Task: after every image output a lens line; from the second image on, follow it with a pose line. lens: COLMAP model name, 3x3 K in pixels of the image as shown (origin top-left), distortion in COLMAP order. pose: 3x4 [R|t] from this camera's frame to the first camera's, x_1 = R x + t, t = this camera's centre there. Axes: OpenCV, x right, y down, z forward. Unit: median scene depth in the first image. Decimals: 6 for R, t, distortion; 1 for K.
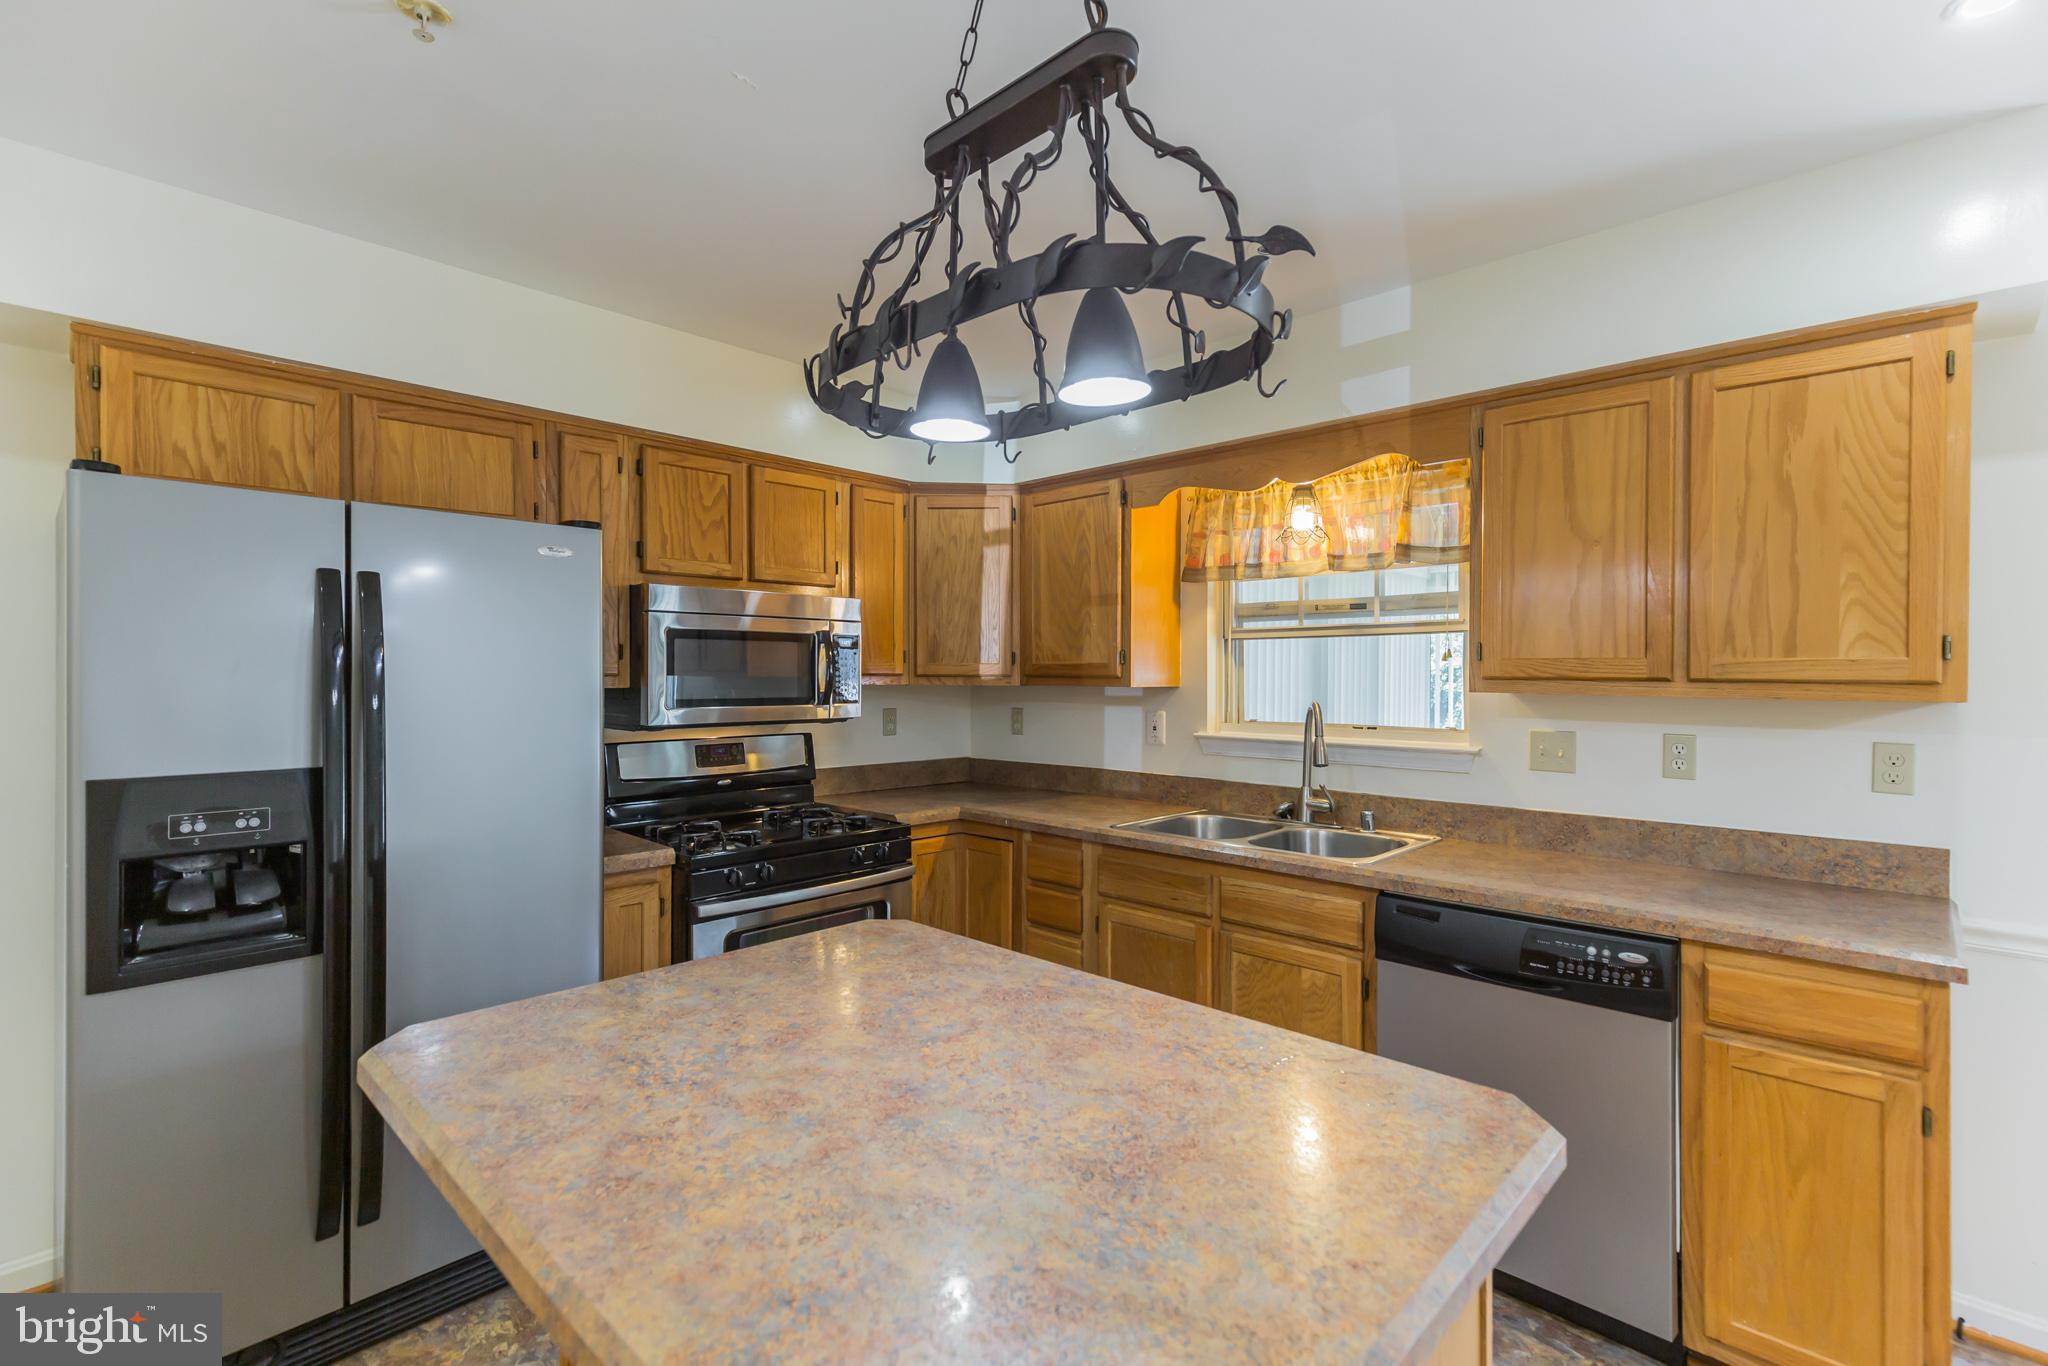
lens RADIAL K [[929.0, 0, 1020.0], [0, 929.0, 674.9], [0, 0, 1]] dist [0.006006, -0.000572]
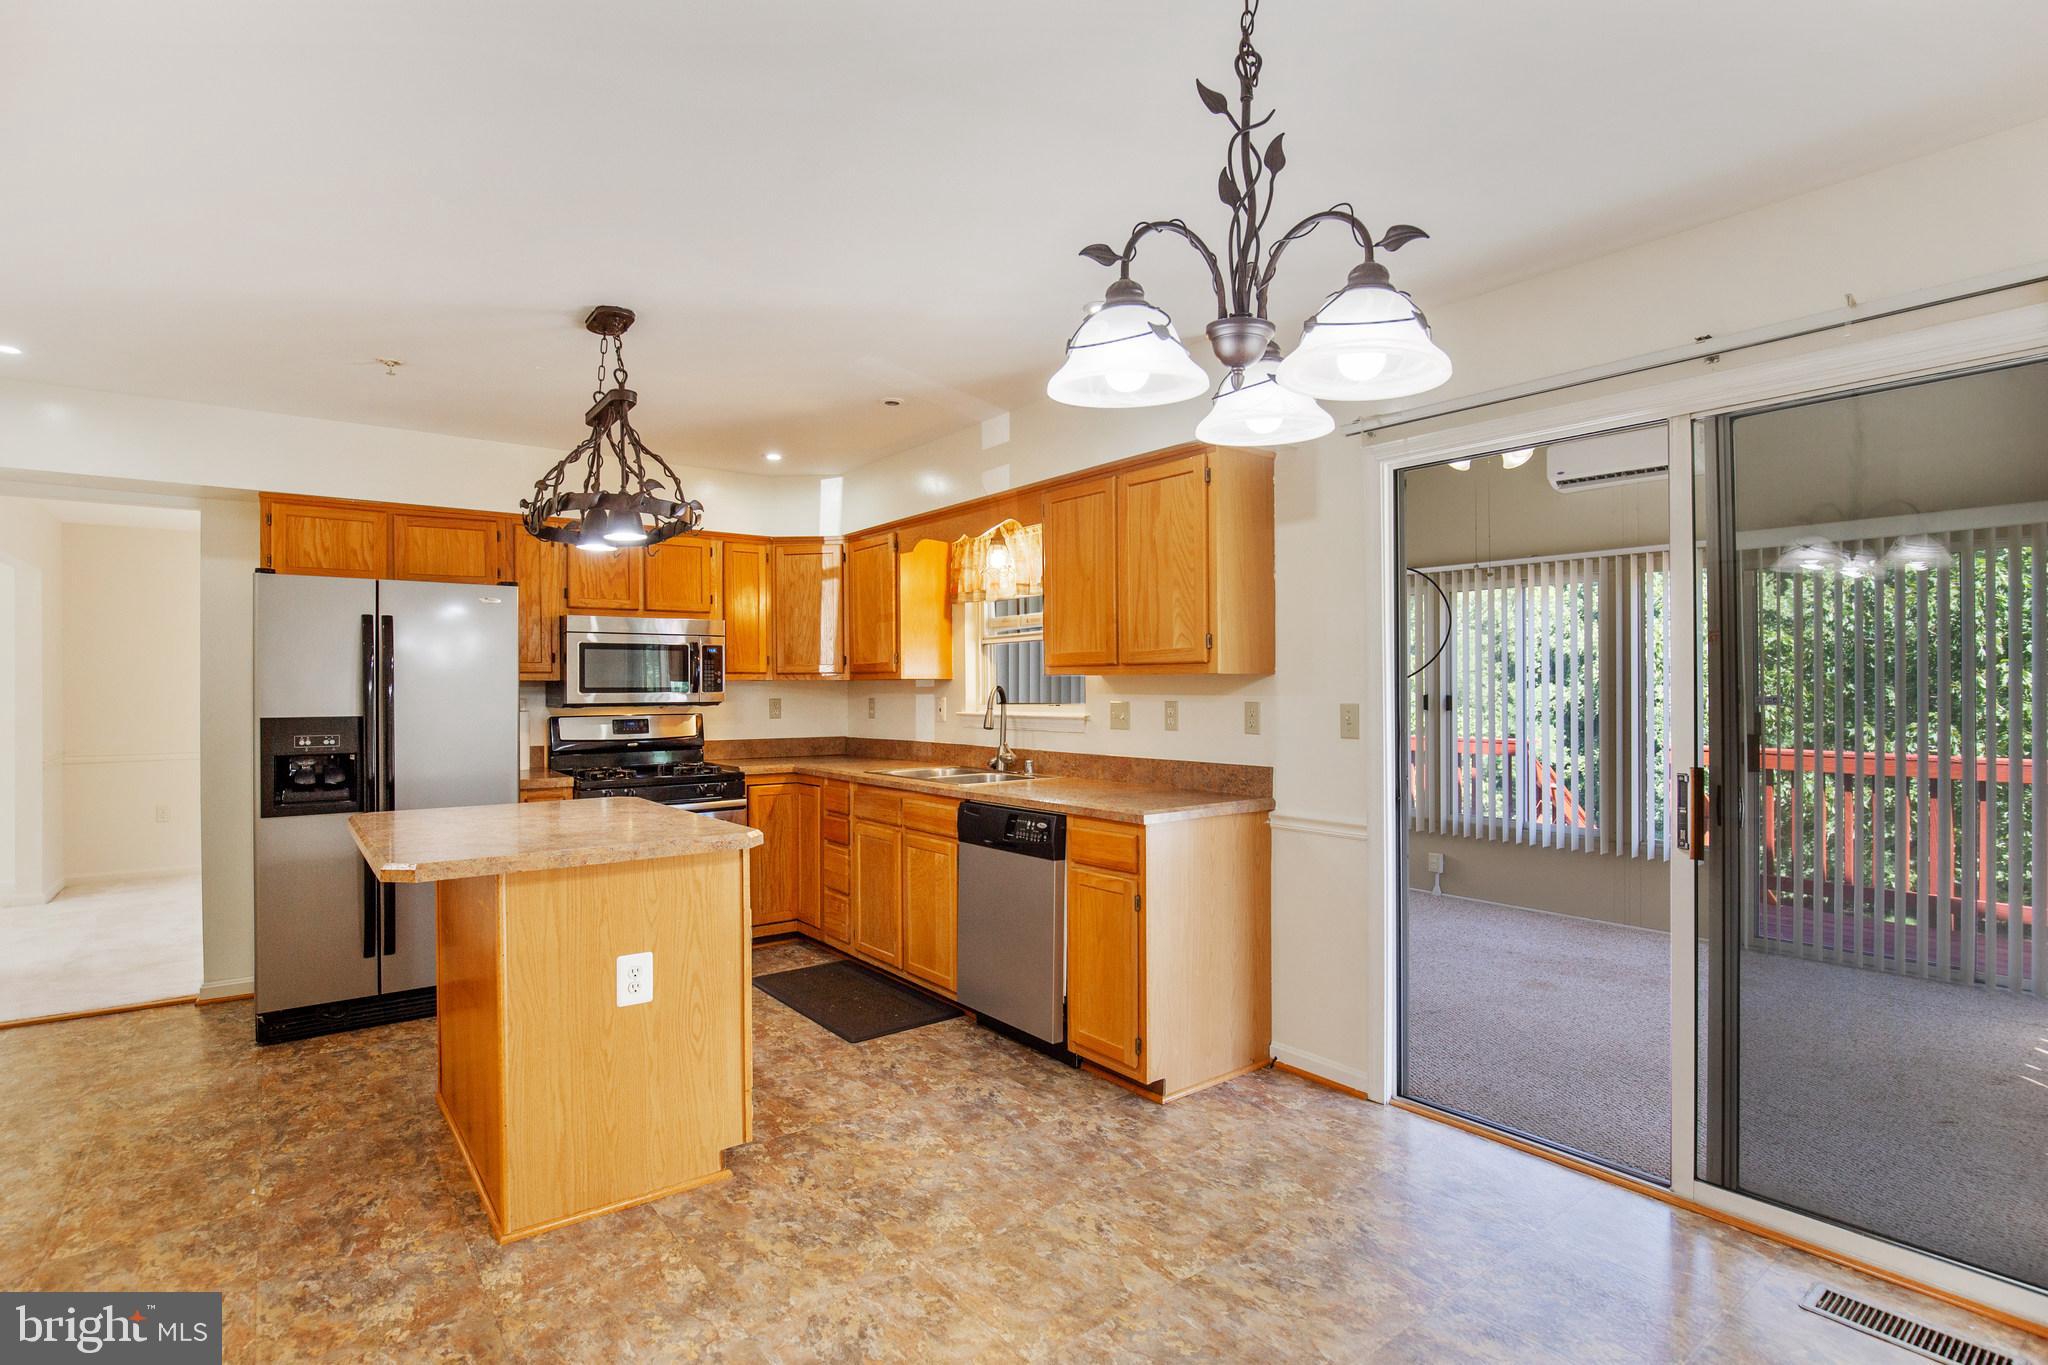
lens RADIAL K [[983.6, 0, 1023.8], [0, 983.6, 679.1], [0, 0, 1]] dist [-0.035119, -0.000563]
pose [[0.990092, -0.011179, -0.139972, 0.609455], [0.009820, 0.999898, -0.010394, 0.036999], [0.140074, 0.008916, 0.990101, -0.548729]]
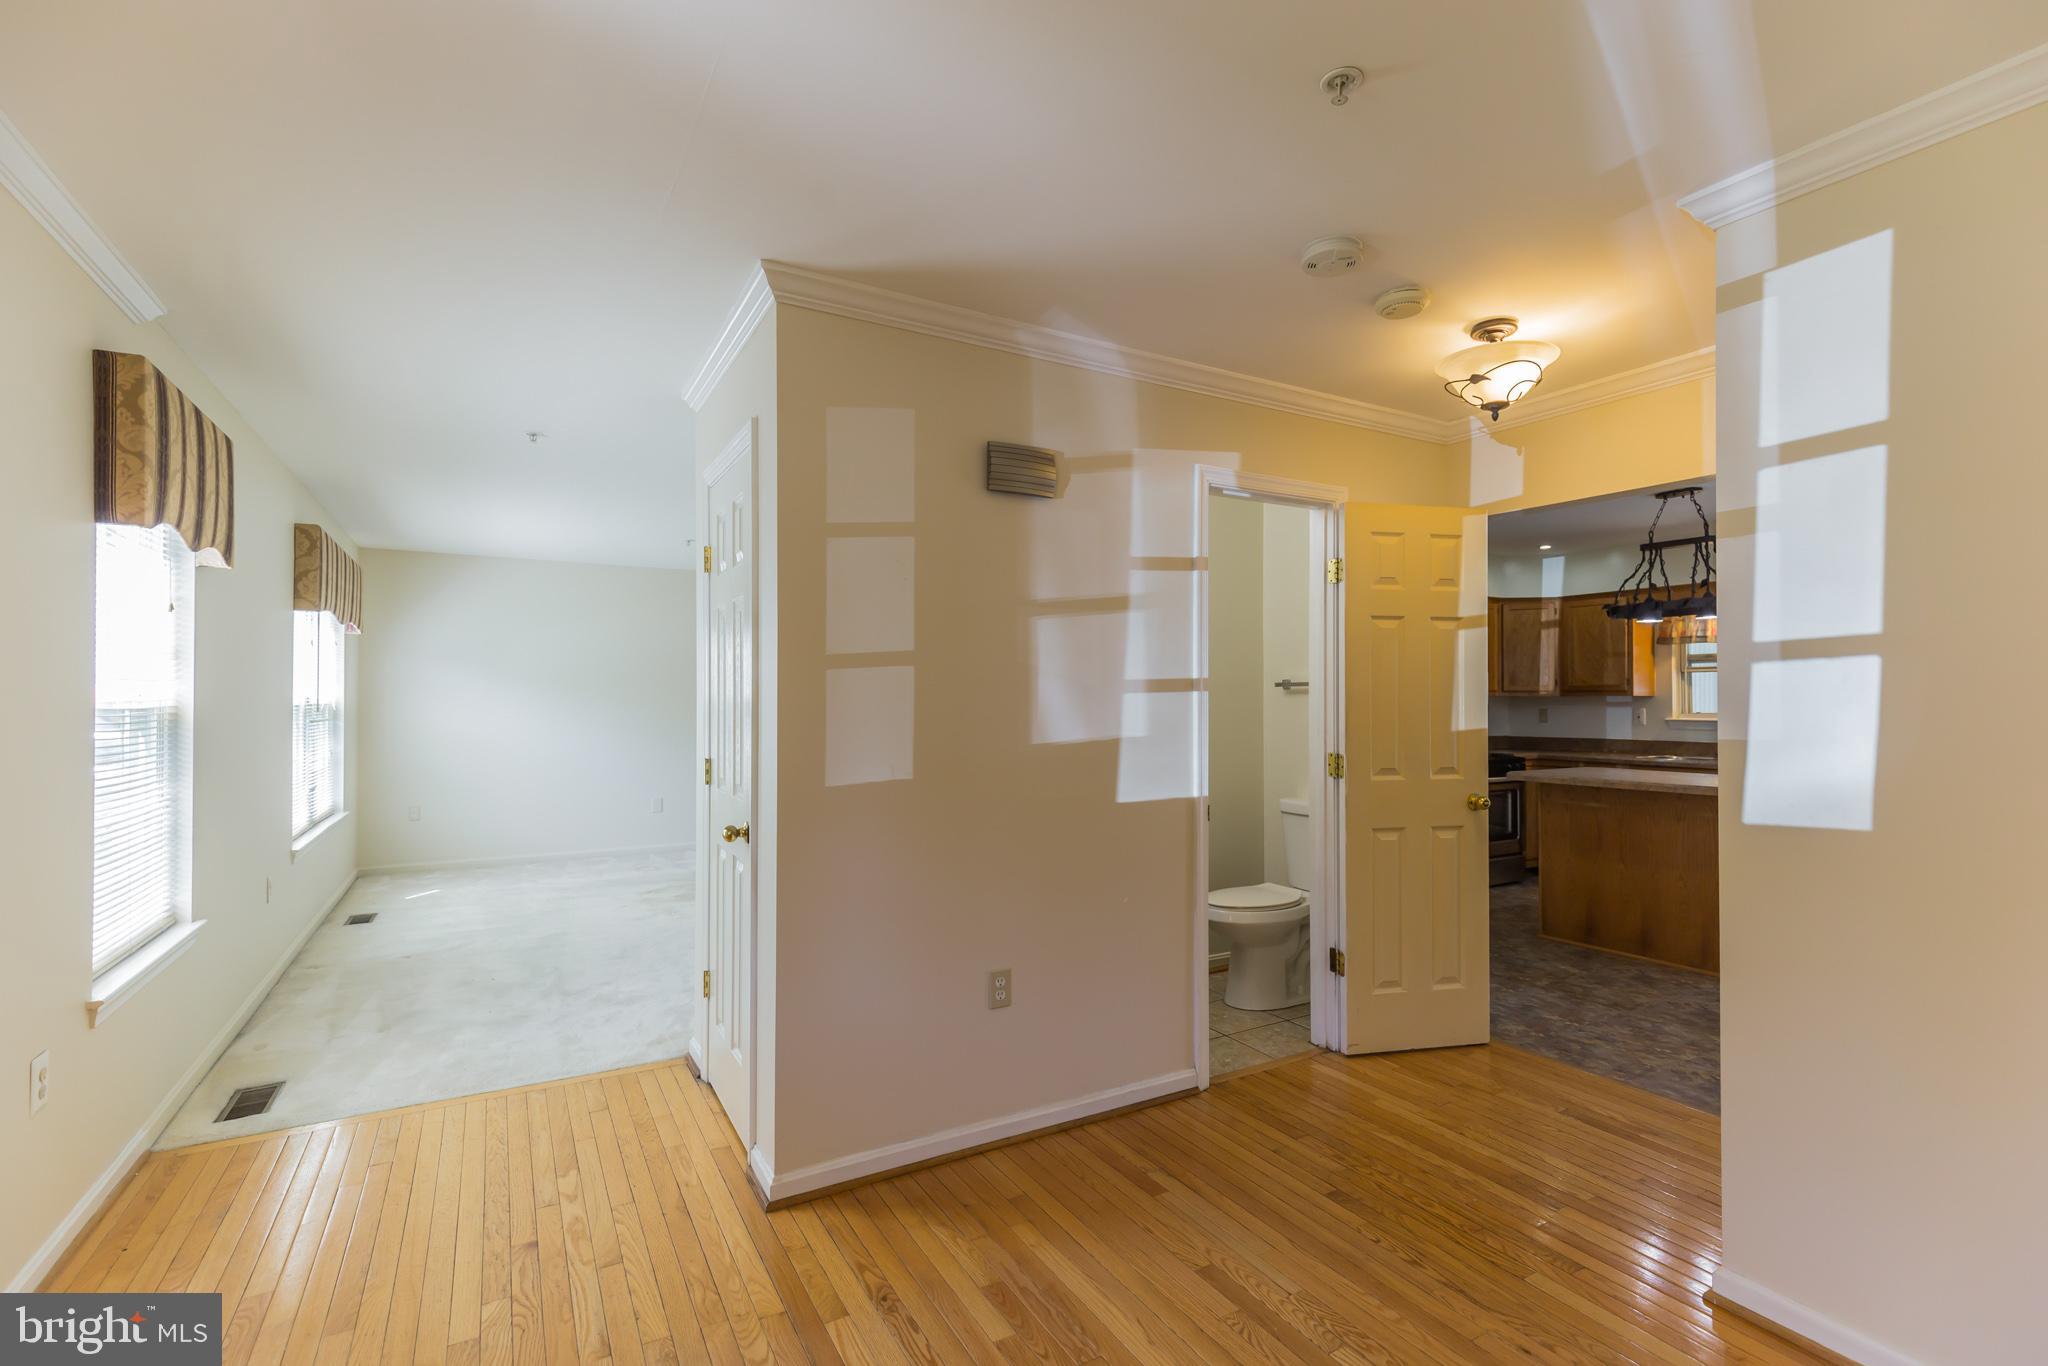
lens RADIAL K [[929.0, 0, 1017.8], [0, 929.0, 684.9], [0, 0, 1]] dist [0.006006, -0.000572]
pose [[0.958218, -0.009702, -0.285874, -0.729171], [0.006085, 0.999890, -0.013540, 0.009634], [0.285974, 0.011235, 0.958172, -1.690009]]
